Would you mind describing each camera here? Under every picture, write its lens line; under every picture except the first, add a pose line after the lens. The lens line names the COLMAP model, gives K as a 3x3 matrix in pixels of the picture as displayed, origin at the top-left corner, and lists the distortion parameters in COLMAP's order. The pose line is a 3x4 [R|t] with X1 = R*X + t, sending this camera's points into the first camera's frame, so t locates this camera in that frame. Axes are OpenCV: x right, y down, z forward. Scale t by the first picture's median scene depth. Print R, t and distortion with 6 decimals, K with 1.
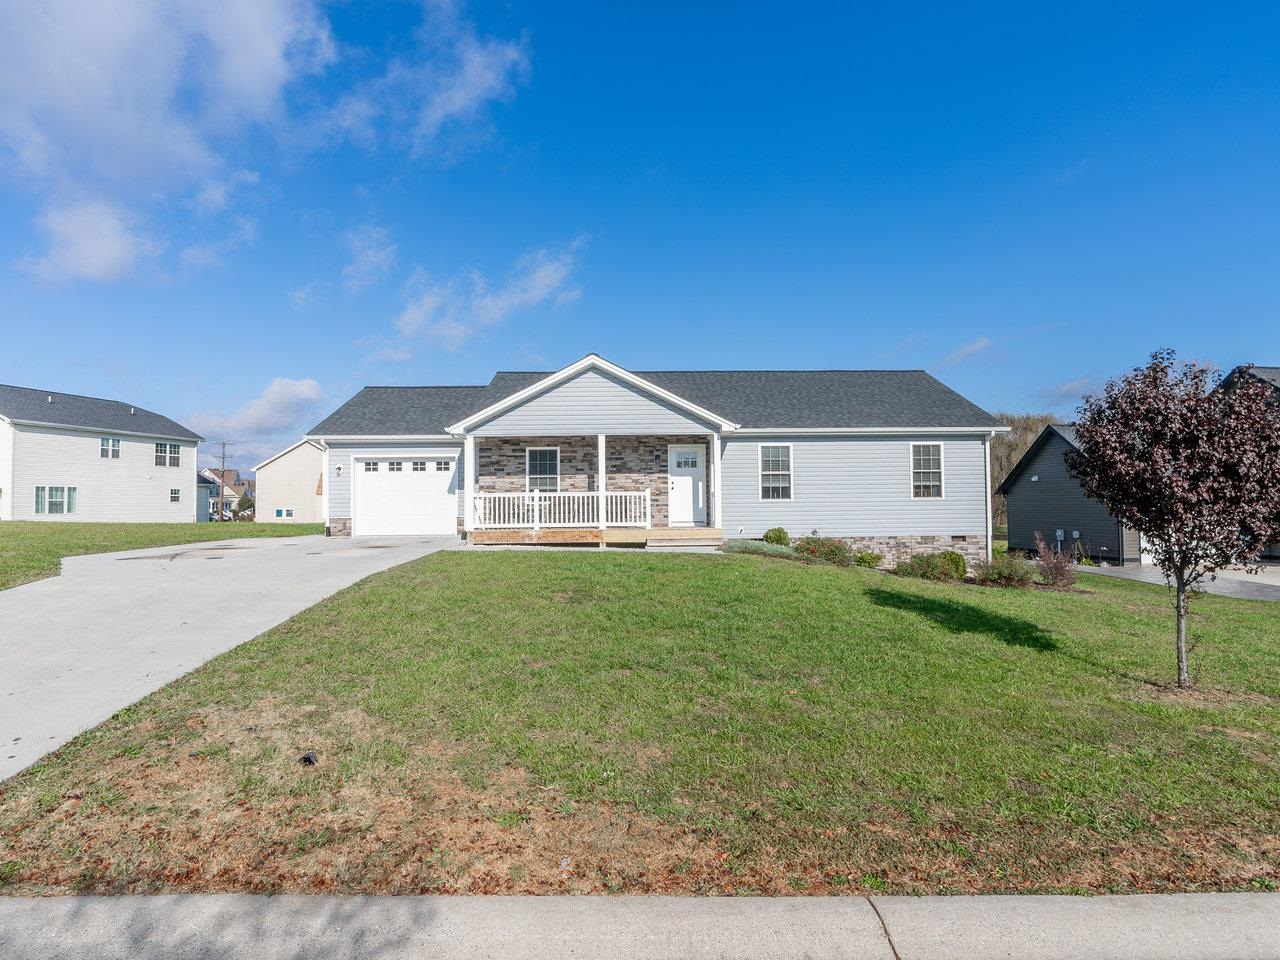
lens RADIAL K [[665.3, 0, 630.4], [0, 665.3, 486.7], [0, 0, 1]] dist [-0.014687, 0.009476]
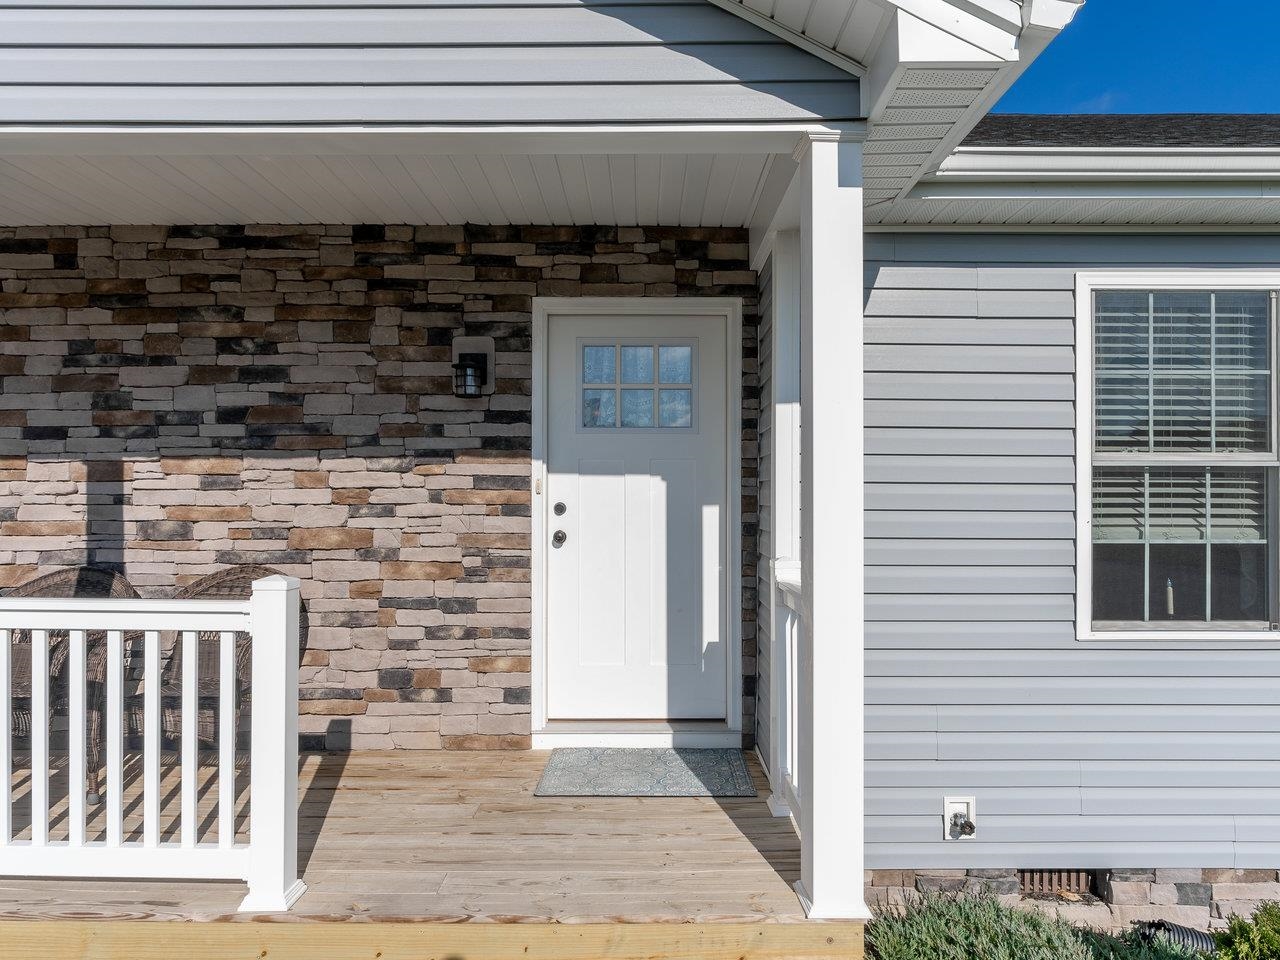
lens RADIAL K [[811.1, 0, 641.9], [0, 811.1, 483.5], [0, 0, 1]] dist [0.003259, 0.000677]
pose [[0.999944, 0.010589, 0.000478, 0.089604], [-0.010592, 0.999930, 0.005252, -0.014729], [-0.000422, -0.005257, 0.999986, 0.806270]]
